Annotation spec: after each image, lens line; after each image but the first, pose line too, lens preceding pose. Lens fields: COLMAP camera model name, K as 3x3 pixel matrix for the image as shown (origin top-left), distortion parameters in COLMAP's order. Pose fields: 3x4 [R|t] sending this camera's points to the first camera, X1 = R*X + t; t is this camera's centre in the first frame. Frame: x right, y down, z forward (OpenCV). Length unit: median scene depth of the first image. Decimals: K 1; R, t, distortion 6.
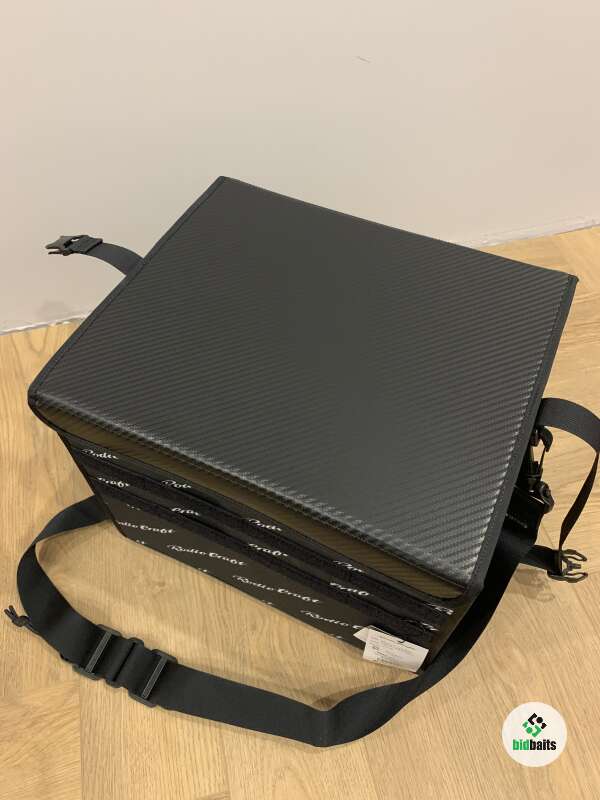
lens RADIAL K [[600.5, 0, 300.0], [0, 600.5, 400.0], [0, 0, 1]] dist [-0.002007, 0.002099]
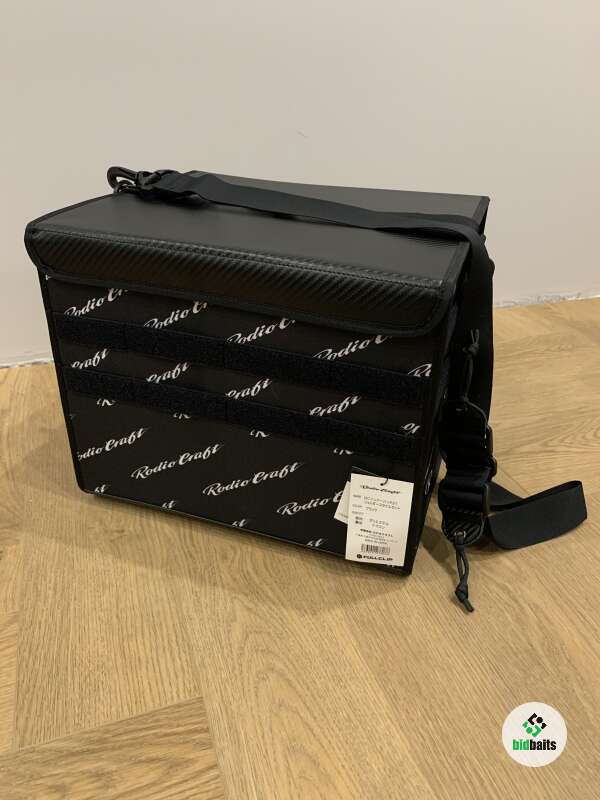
lens RADIAL K [[600.5, 0, 300.0], [0, 600.5, 400.0], [0, 0, 1]] dist [-0.002007, 0.002099]
pose [[0.993501, -0.015816, 0.112724, -0.065024], [0.061101, 0.909635, -0.410889, 0.574079], [-0.096039, 0.415106, 0.904690, 0.068240]]
